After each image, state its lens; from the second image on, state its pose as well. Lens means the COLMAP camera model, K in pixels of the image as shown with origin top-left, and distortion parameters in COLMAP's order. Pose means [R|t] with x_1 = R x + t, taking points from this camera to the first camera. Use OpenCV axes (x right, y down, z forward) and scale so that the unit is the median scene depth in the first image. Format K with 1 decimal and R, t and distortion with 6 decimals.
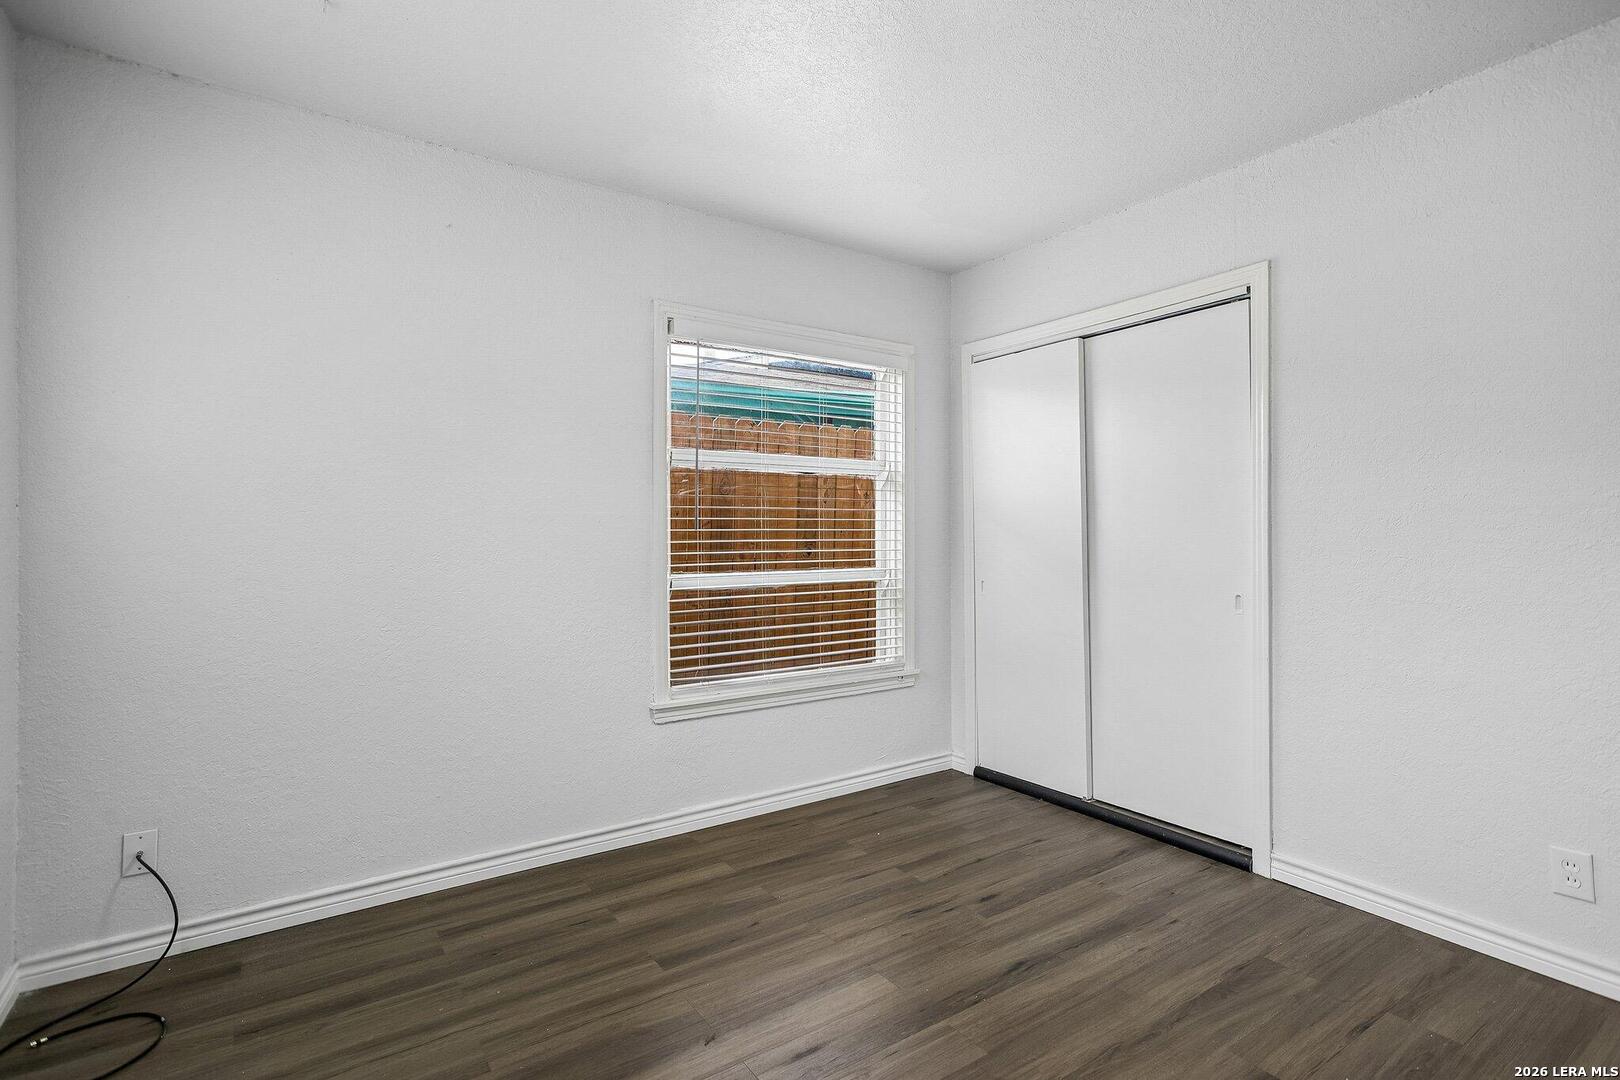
lens RADIAL K [[786.4, 0, 812.0], [0, 786.4, 547.6], [0, 0, 1]] dist [-0.011977, 0.011791]
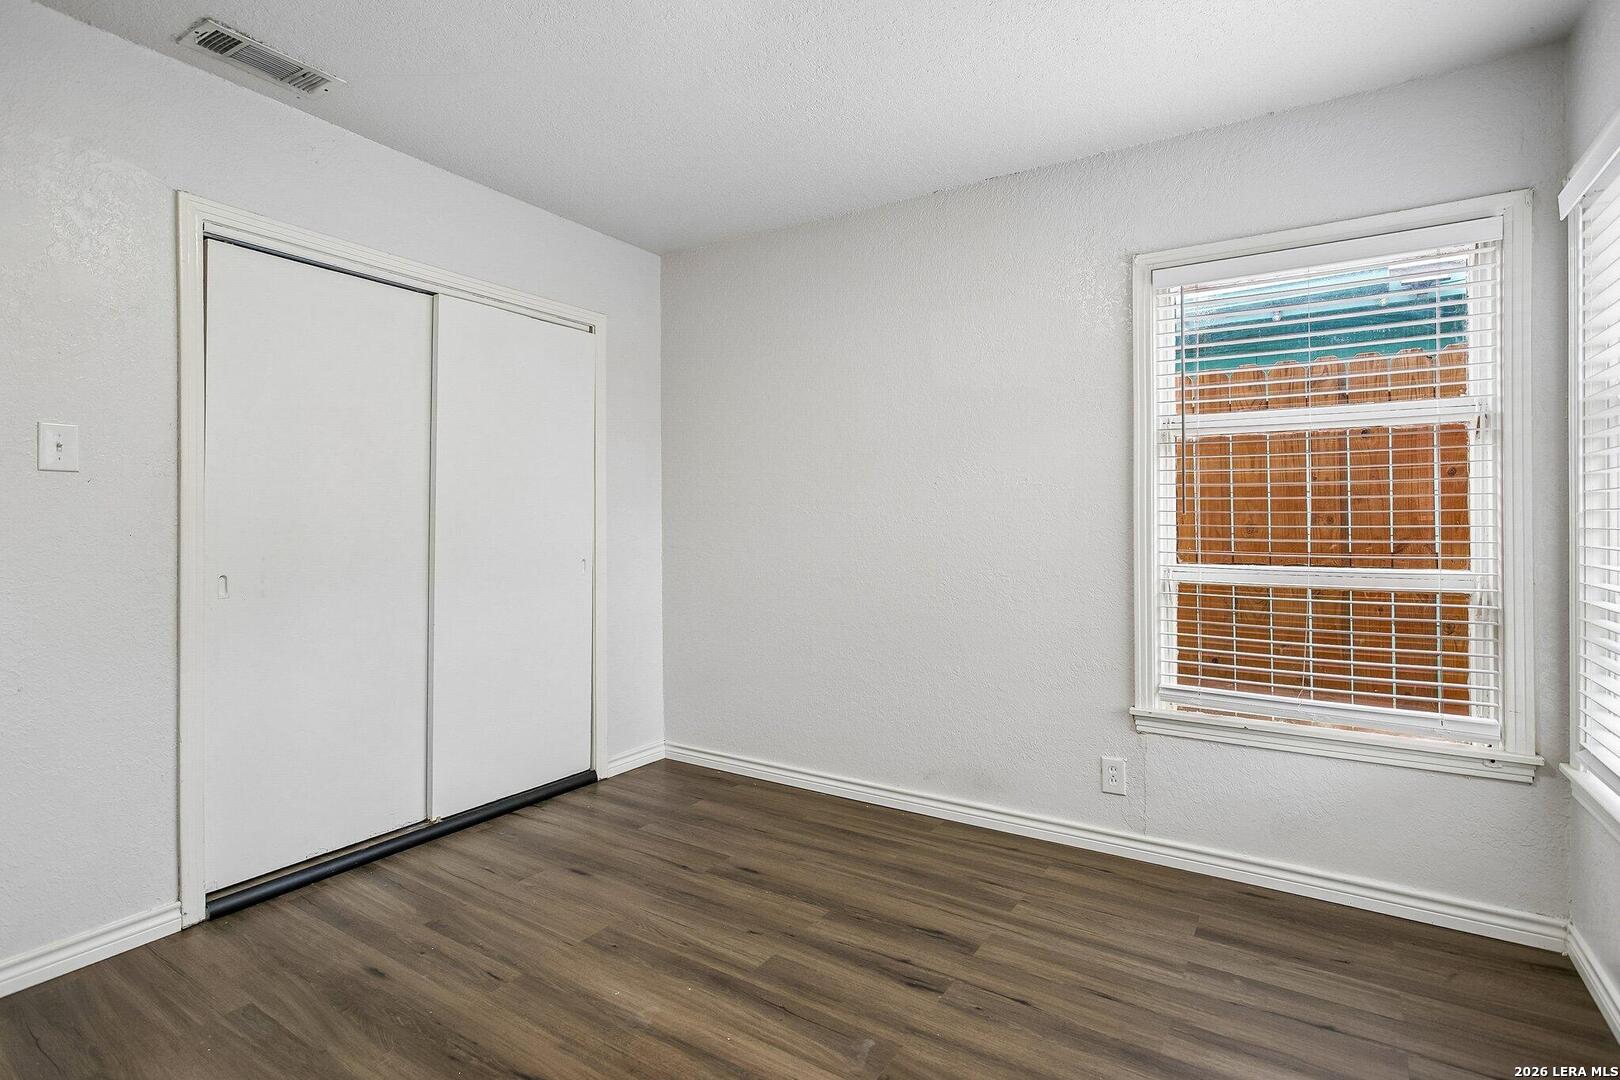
lens RADIAL K [[786.4, 0, 794.3], [0, 786.4, 508.0], [0, 0, 1]] dist [-0.011977, 0.011791]
pose [[0.383468, -0.011276, -0.923485, 0.500681], [-0.015217, 0.999713, -0.018526, -0.004734], [0.923429, 0.021157, 0.383187, 0.316682]]
